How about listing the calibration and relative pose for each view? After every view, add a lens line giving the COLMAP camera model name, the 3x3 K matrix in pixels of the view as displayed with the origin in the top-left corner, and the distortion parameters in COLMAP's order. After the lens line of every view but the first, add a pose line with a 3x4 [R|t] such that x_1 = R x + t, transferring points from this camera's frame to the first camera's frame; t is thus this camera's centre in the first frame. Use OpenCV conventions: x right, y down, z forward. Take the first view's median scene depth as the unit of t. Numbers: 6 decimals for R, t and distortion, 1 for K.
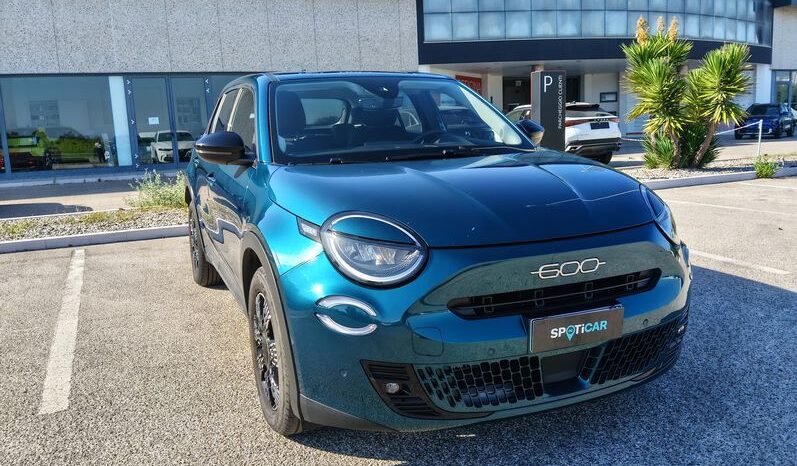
lens RADIAL K [[667.8, 0, 396.2], [0, 667.8, 233.0], [0, 0, 1]] dist [0.035169, -0.106423]
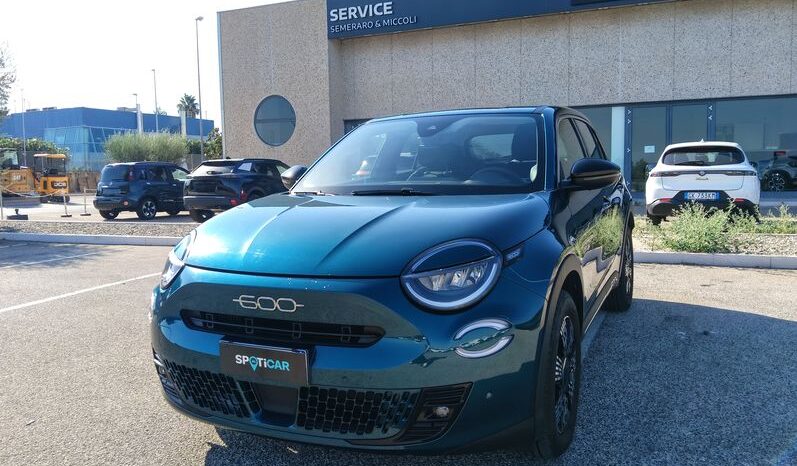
lens RADIAL K [[667.8, 0, 395.7], [0, 667.8, 232.3], [0, 0, 1]] dist [0.035169, -0.106423]
pose [[0.668830, 0.093773, -0.737478, 0.144056], [-0.122847, 0.992316, 0.014765, -0.012198], [0.733195, 0.080722, 0.675210, 0.053817]]
